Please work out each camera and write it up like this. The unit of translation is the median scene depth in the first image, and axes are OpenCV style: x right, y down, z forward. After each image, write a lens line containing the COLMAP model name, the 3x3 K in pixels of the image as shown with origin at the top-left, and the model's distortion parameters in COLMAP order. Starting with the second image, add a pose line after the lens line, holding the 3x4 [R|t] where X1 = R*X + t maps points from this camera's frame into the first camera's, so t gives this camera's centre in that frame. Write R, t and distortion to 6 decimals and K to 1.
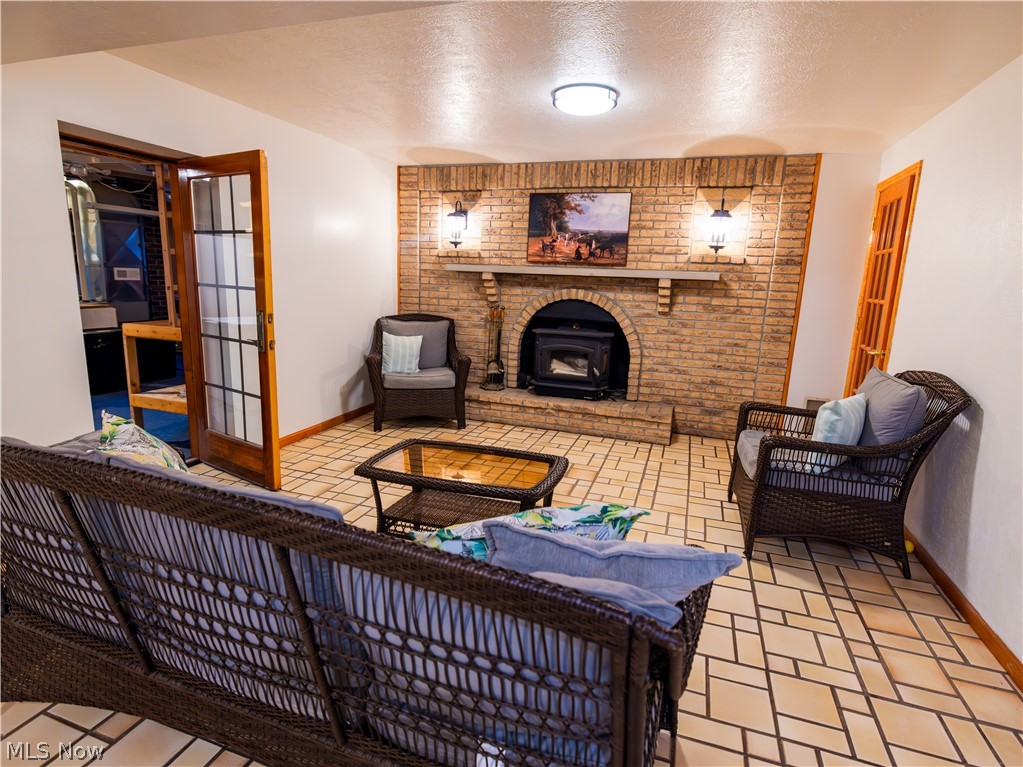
lens RADIAL K [[529.8, 0, 511.5], [0, 529.8, 383.5], [0, 0, 1]] dist [-0.012355, 0.000763]
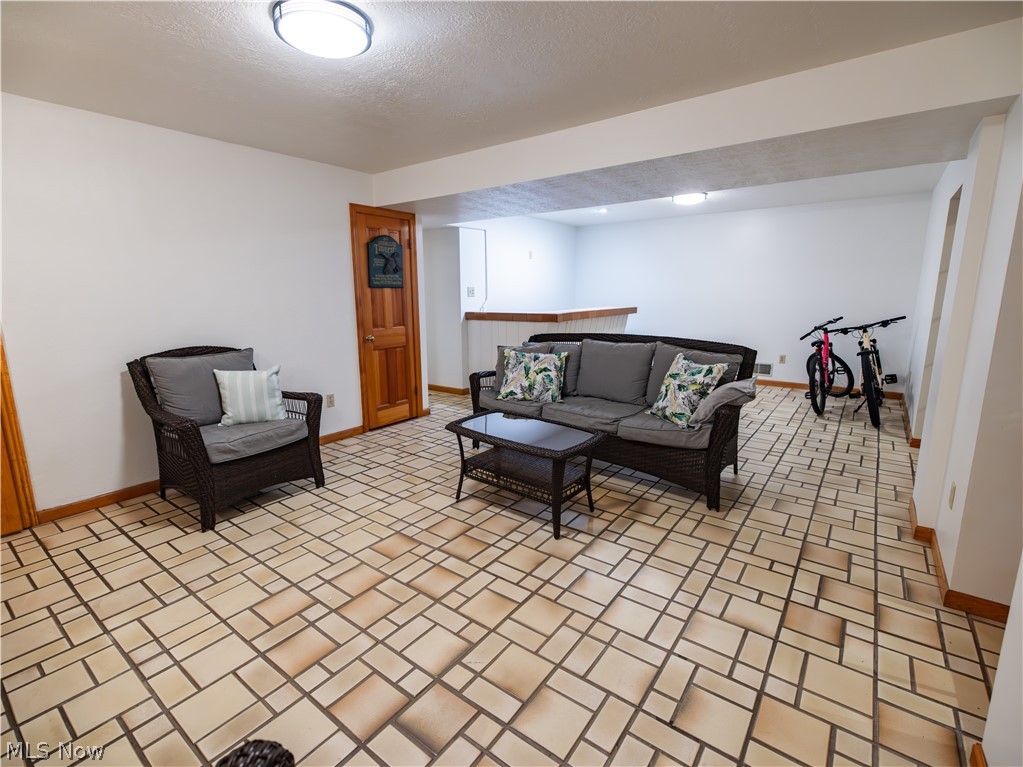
lens RADIAL K [[479.2, 0, 505.5], [0, 479.2, 382.3], [0, 0, 1]] dist [-0.002030, -0.000082]
pose [[-0.948955, -0.090560, 0.302131, -0.203026], [0.033623, 0.923393, 0.382380, -0.215251], [-0.313614, 0.373020, -0.873214, 1.042494]]
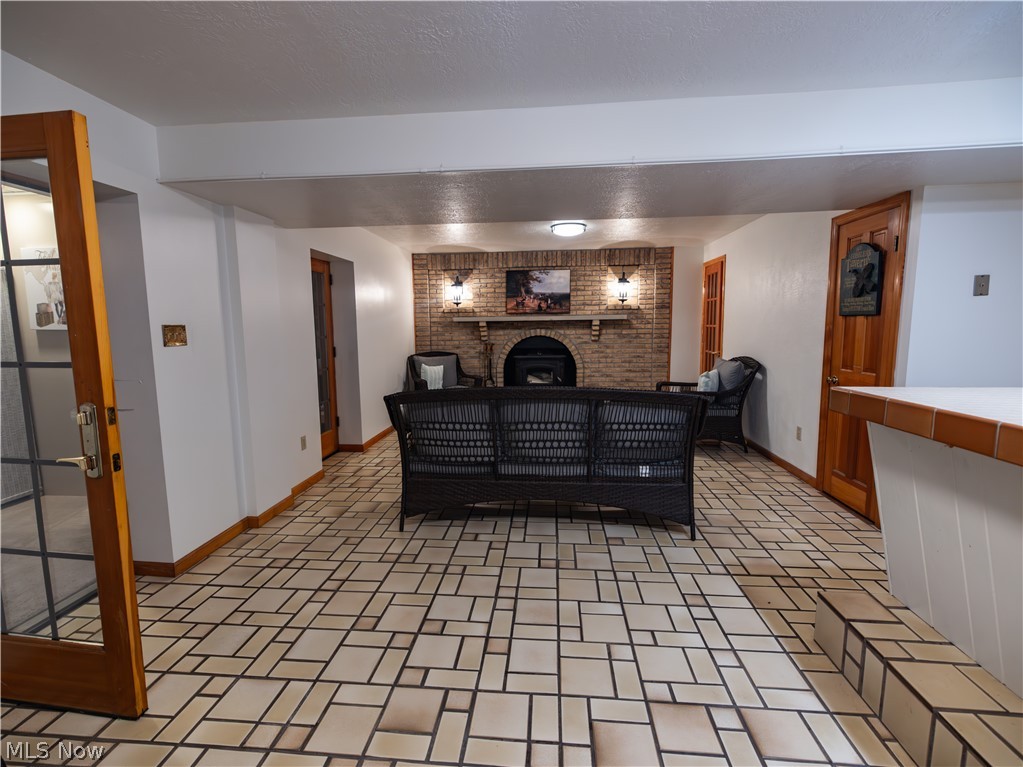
lens RADIAL K [[479.2, 0, 505.5], [0, 479.2, 382.3], [0, 0, 1]] dist [-0.002030, -0.000082]
pose [[0.971258, -0.077640, 0.225012, -0.325310], [0.094707, 0.993311, -0.066056, 0.067156], [-0.218379, 0.085467, 0.972114, -0.371316]]
